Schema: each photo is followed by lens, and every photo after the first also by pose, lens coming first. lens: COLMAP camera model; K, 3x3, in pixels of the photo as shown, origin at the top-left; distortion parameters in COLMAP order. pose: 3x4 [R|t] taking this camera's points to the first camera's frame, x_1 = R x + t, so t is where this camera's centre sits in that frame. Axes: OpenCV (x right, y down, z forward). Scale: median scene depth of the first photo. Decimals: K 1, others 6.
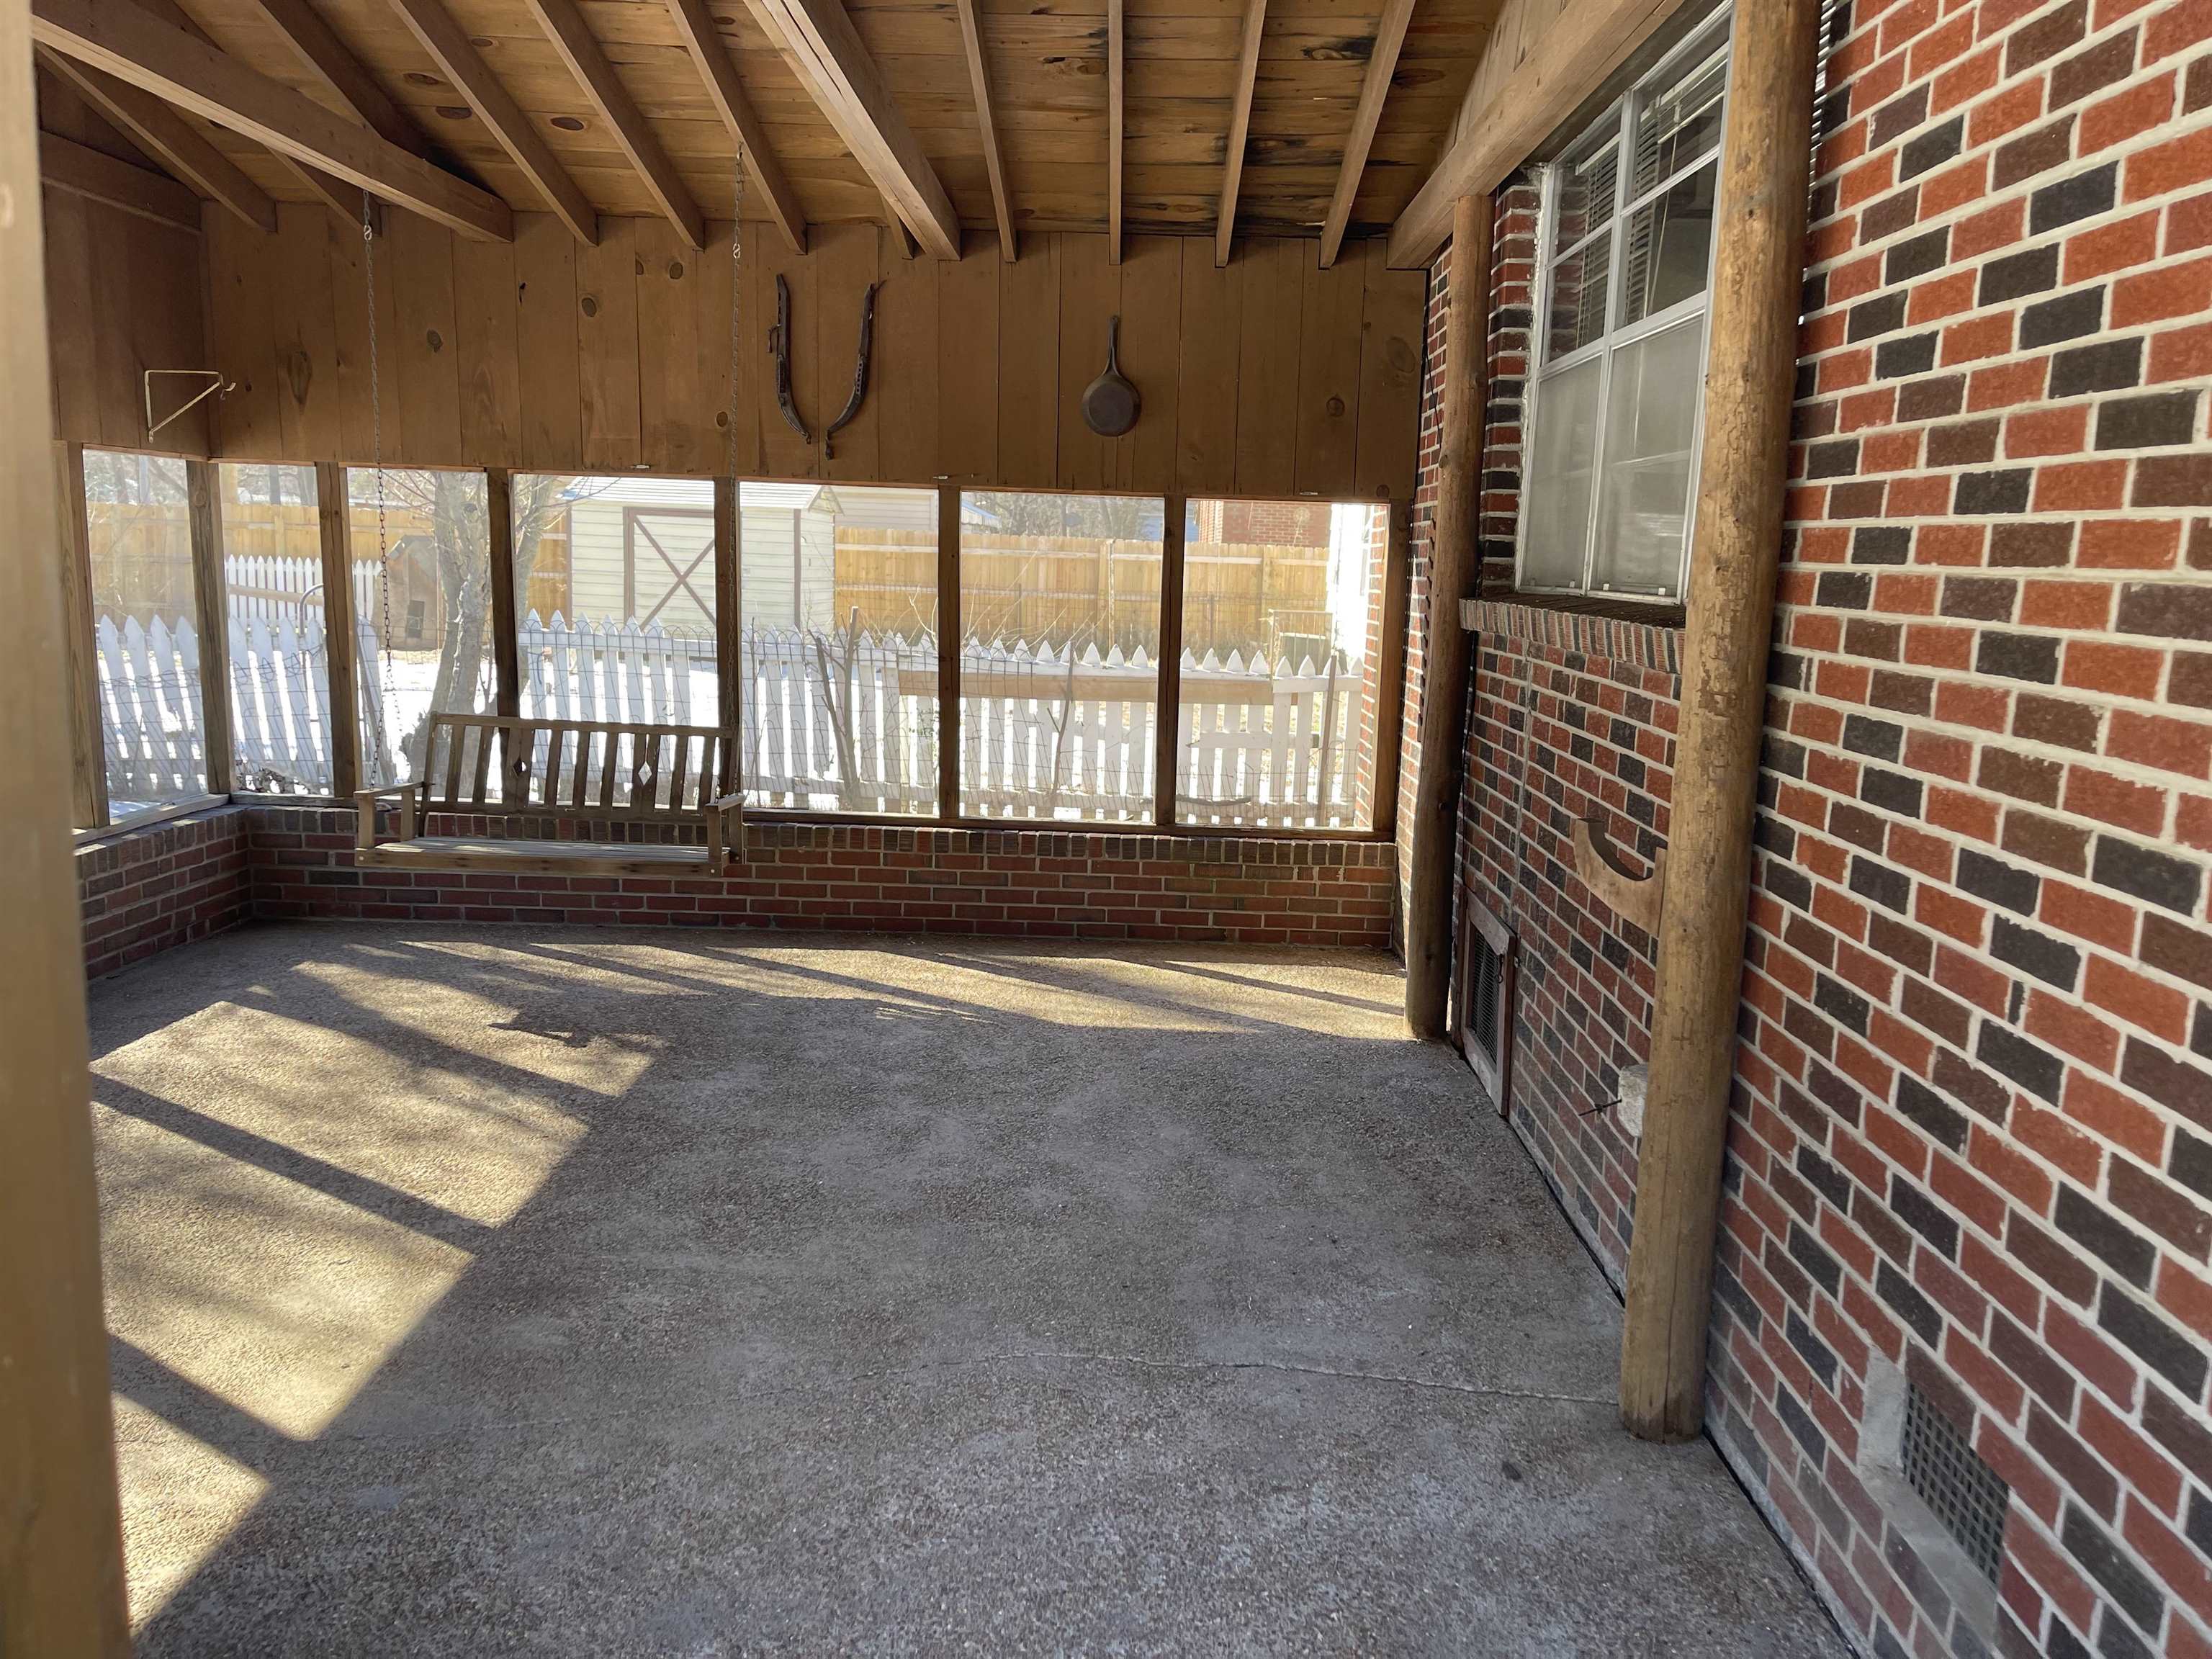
lens RADIAL K [[1648.1, 0, 1106.0], [0, 1648.1, 829.5], [0, 0, 1]] dist [-0.007514, -0.002229]
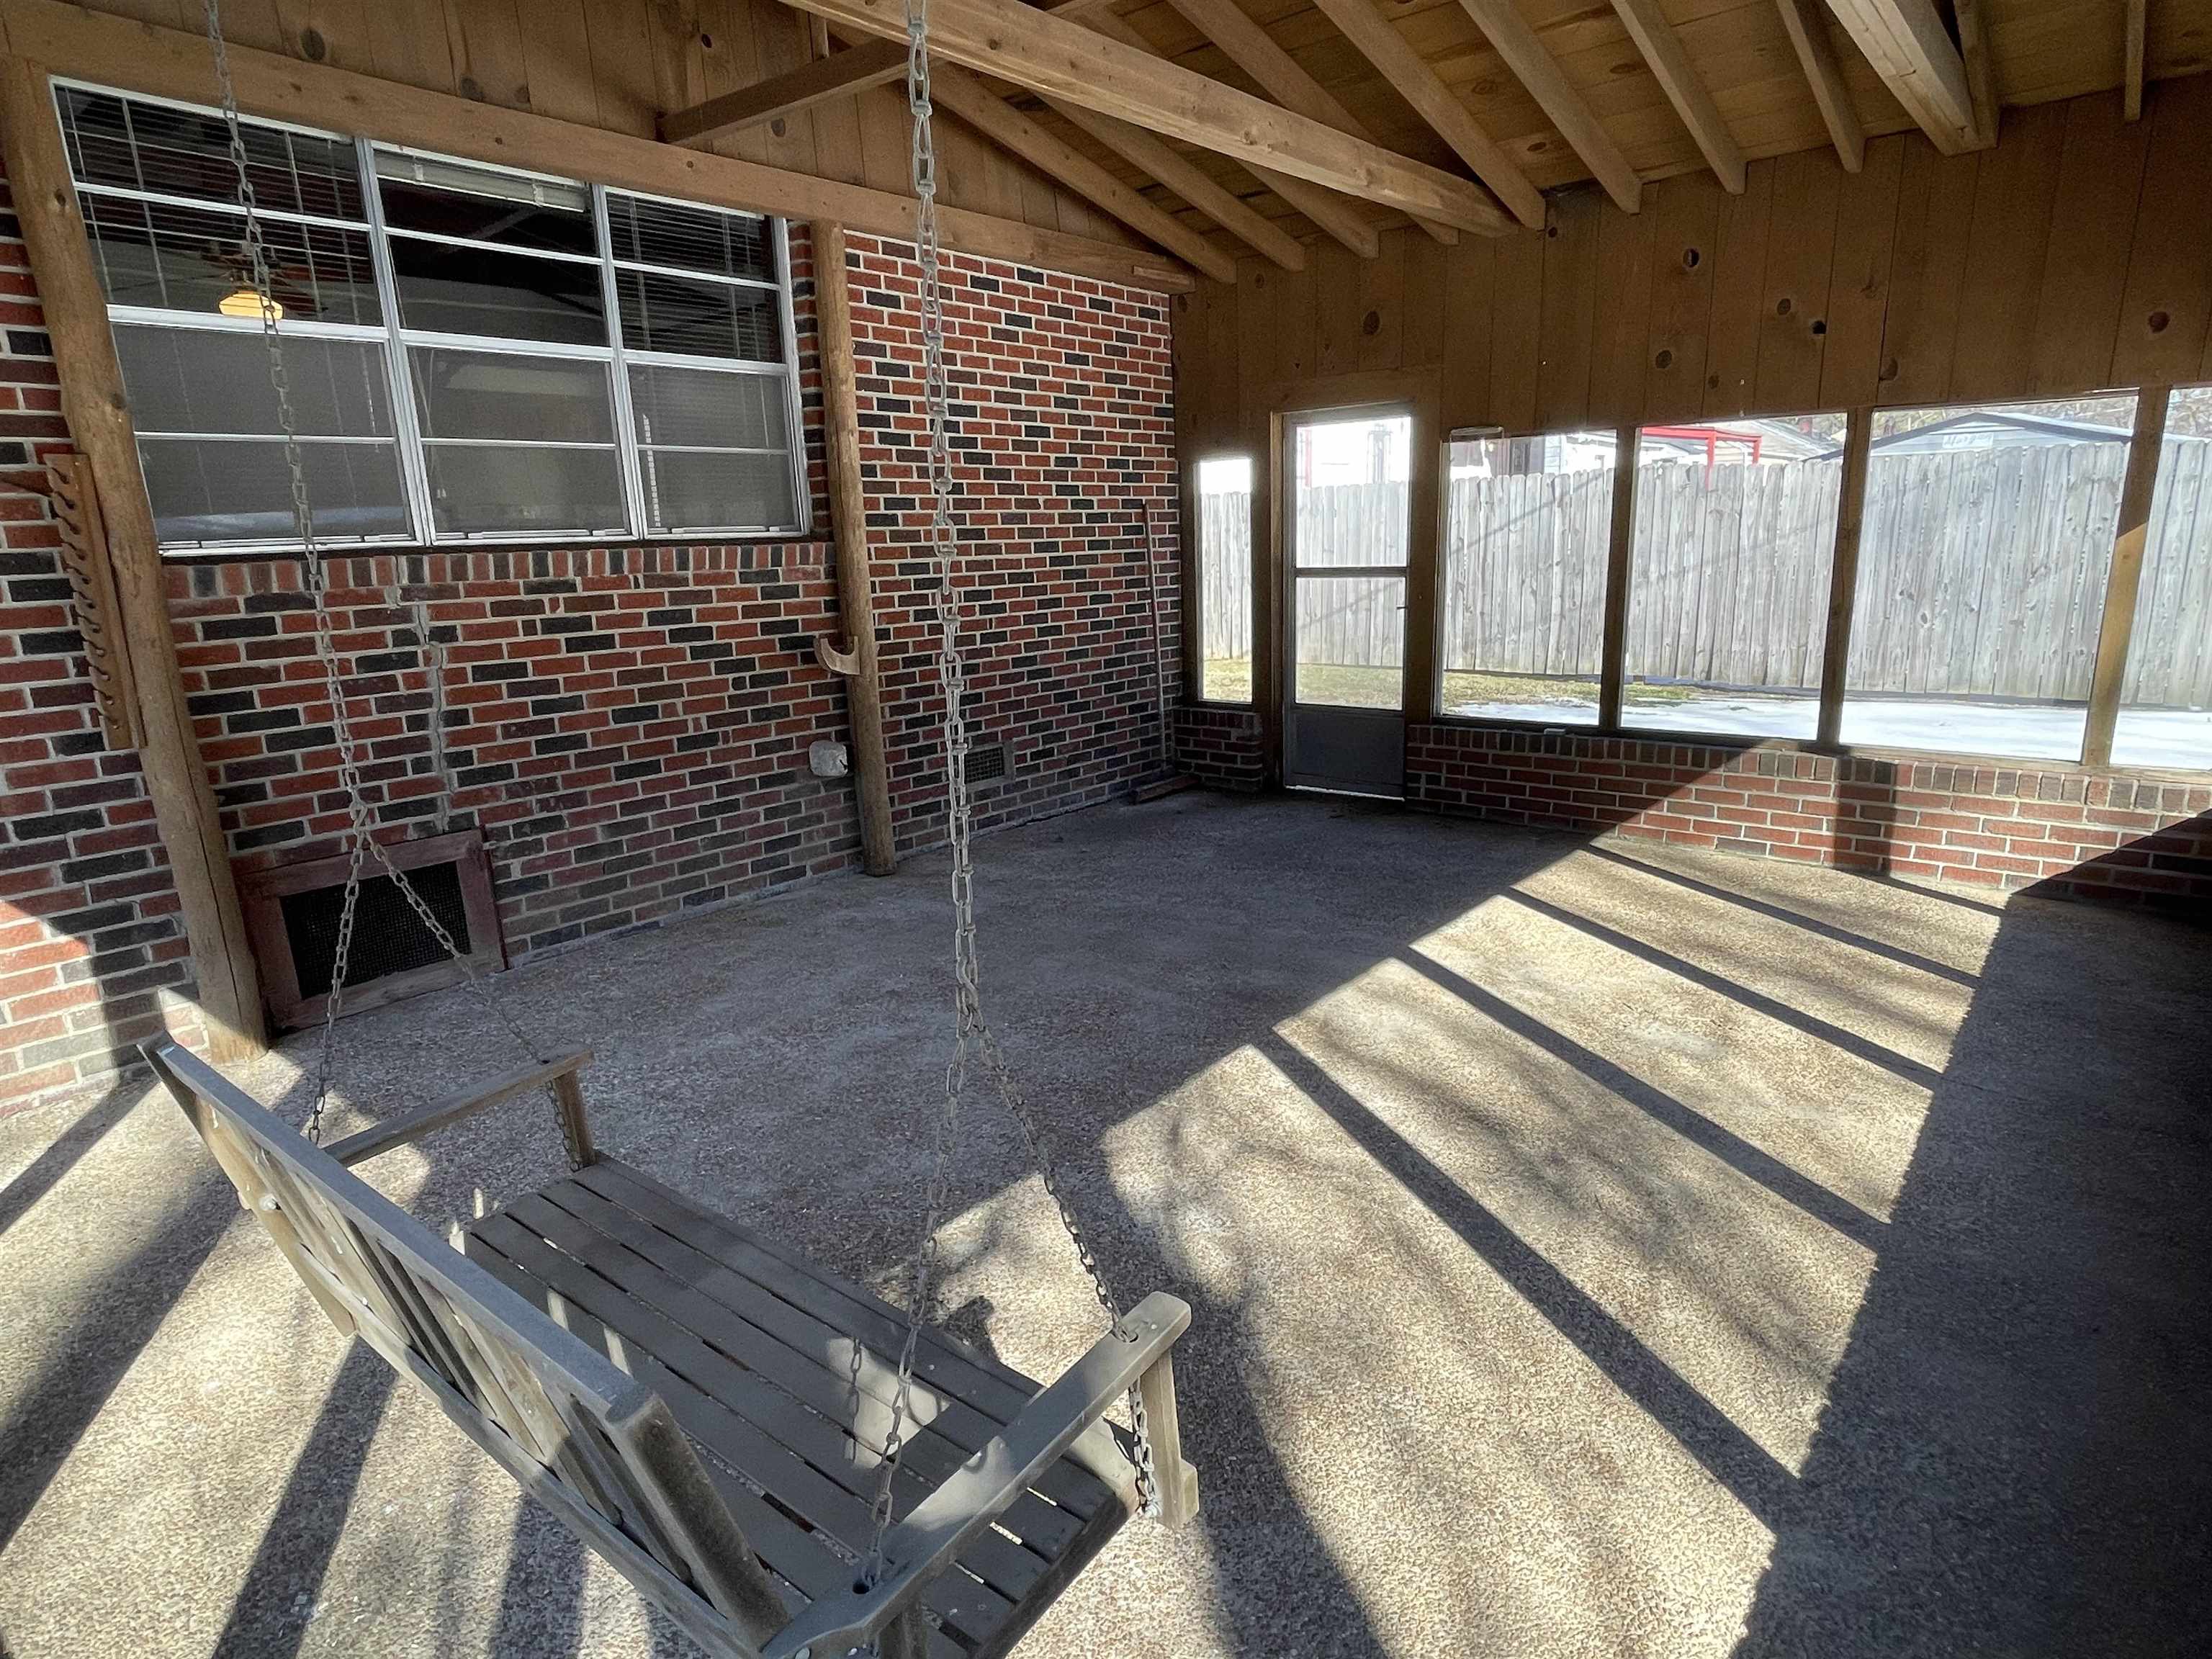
lens RADIAL K [[1216.9, 0, 1106.0], [0, 1216.9, 829.5], [0, 0, 1]] dist [-0.001792, -0.000325]
pose [[-0.777790, -0.137267, 0.613352, -0.740349], [0.126440, 0.921738, 0.366621, -0.229427], [-0.615675, 0.362707, -0.699562, 1.486250]]
